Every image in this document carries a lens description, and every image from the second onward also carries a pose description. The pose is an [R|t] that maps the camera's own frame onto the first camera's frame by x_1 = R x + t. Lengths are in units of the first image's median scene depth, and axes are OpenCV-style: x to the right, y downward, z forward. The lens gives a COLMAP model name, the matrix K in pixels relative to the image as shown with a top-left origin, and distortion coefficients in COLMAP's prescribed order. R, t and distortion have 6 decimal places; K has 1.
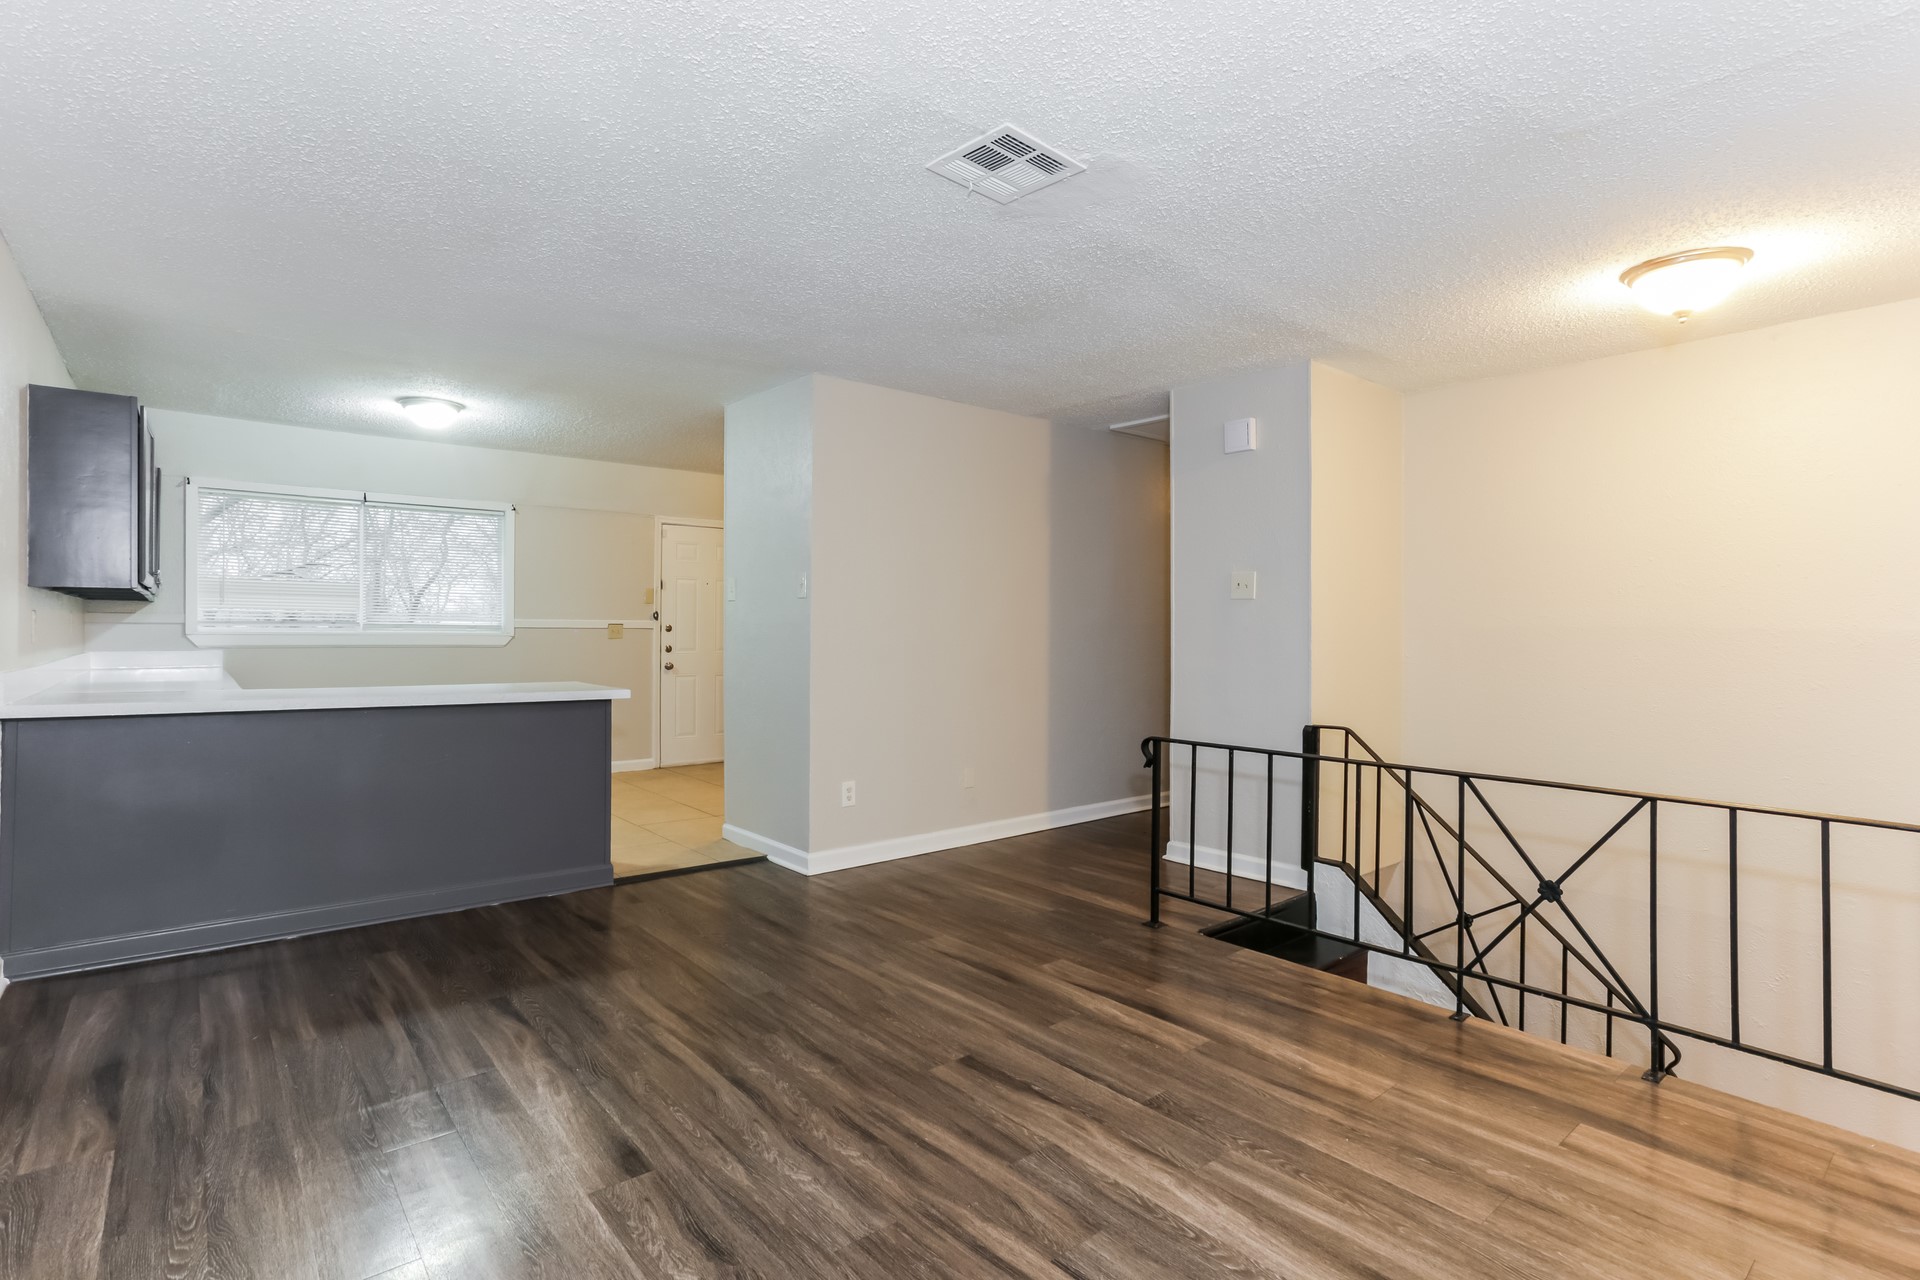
lens RADIAL K [[934.3, 0, 951.1], [0, 934.3, 638.0], [0, 0, 1]] dist [-0.019508, 0.002451]
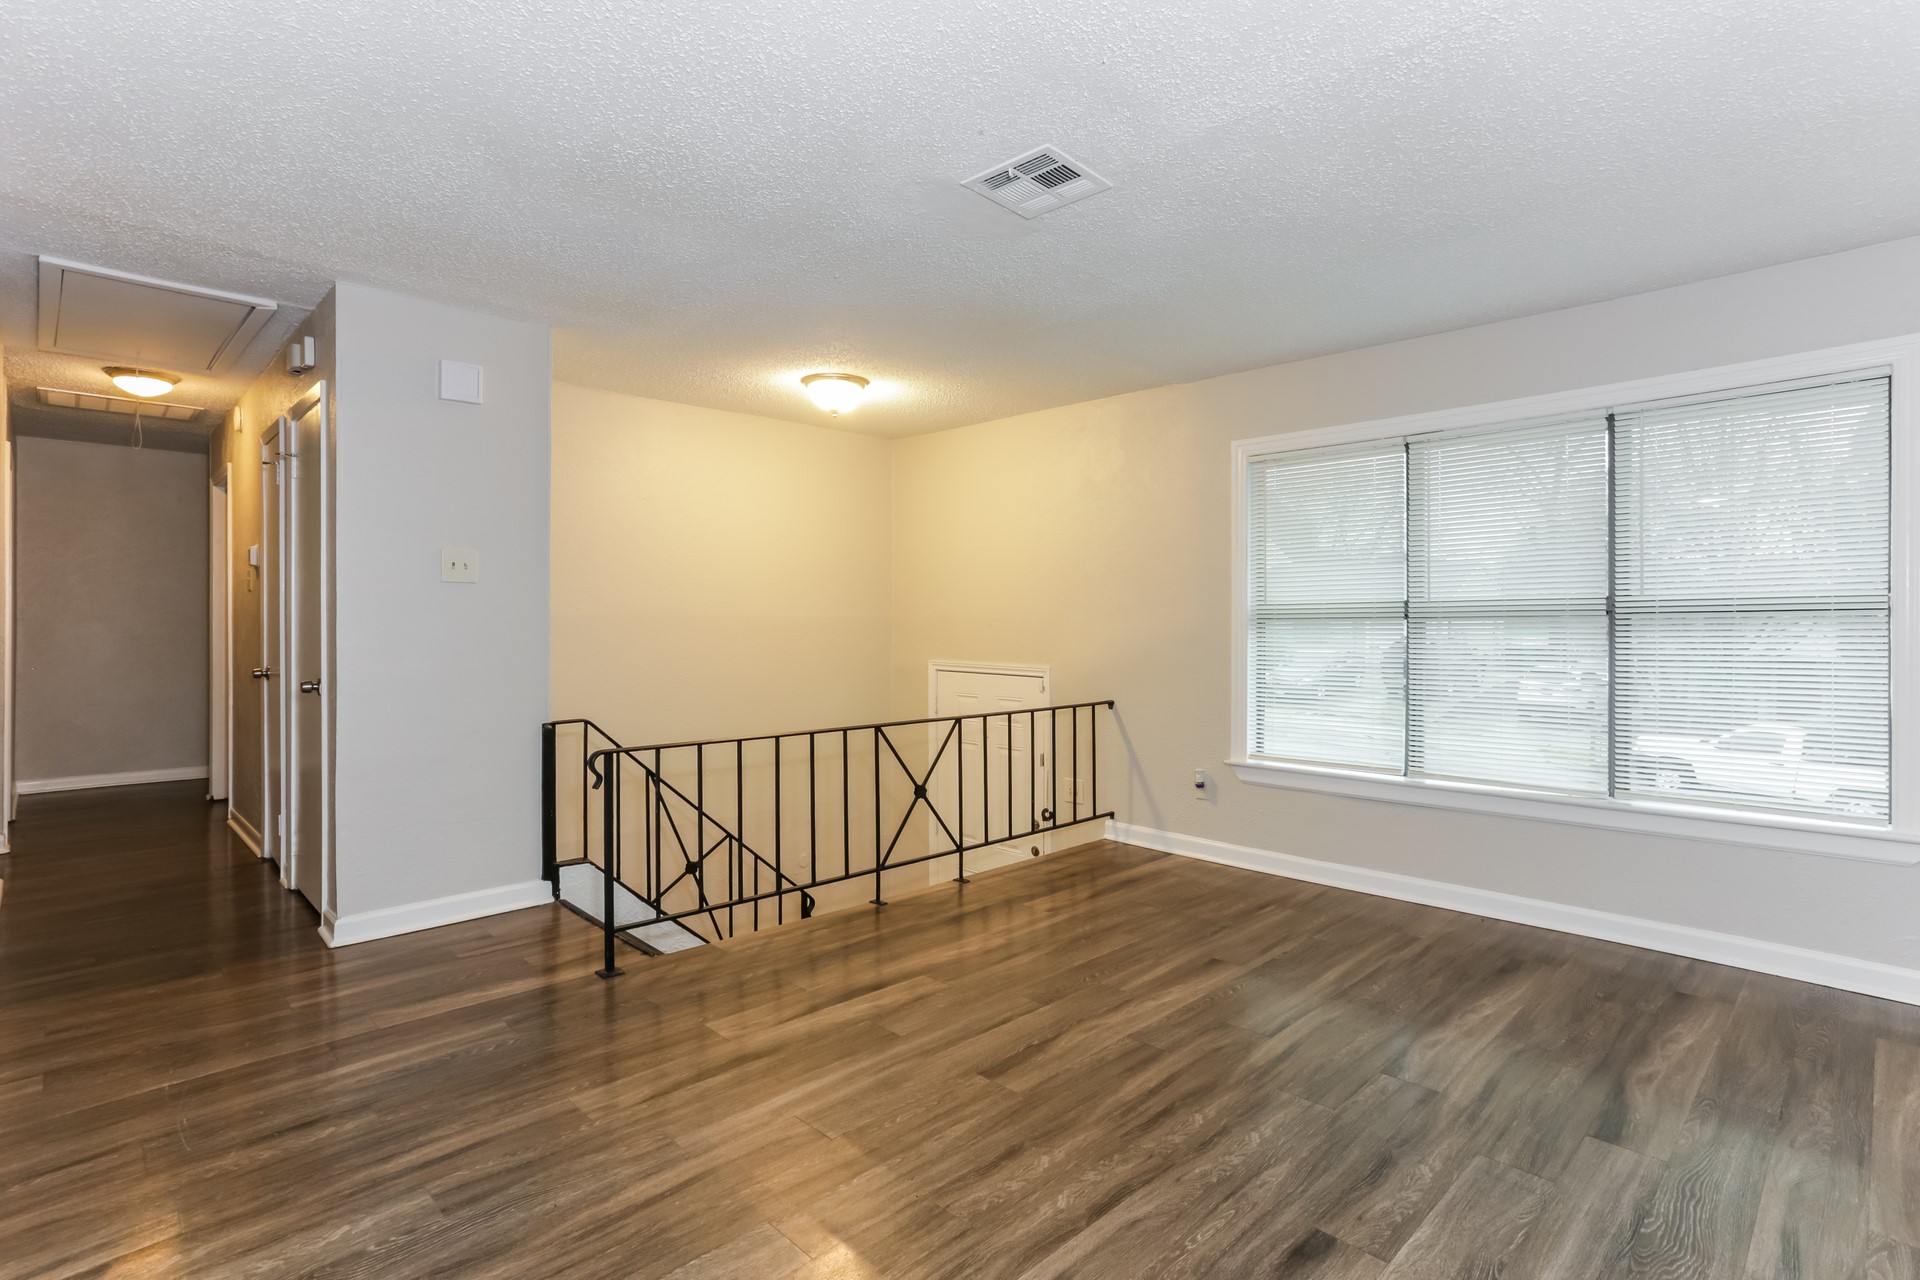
lens RADIAL K [[934.3, 0, 951.3], [0, 934.3, 629.7], [0, 0, 1]] dist [-0.019508, 0.002451]
pose [[-0.079199, -0.014308, 0.996756, -0.927033], [0.004121, 0.999884, 0.014681, -0.016542], [-0.996850, 0.005270, -0.079131, 1.114541]]
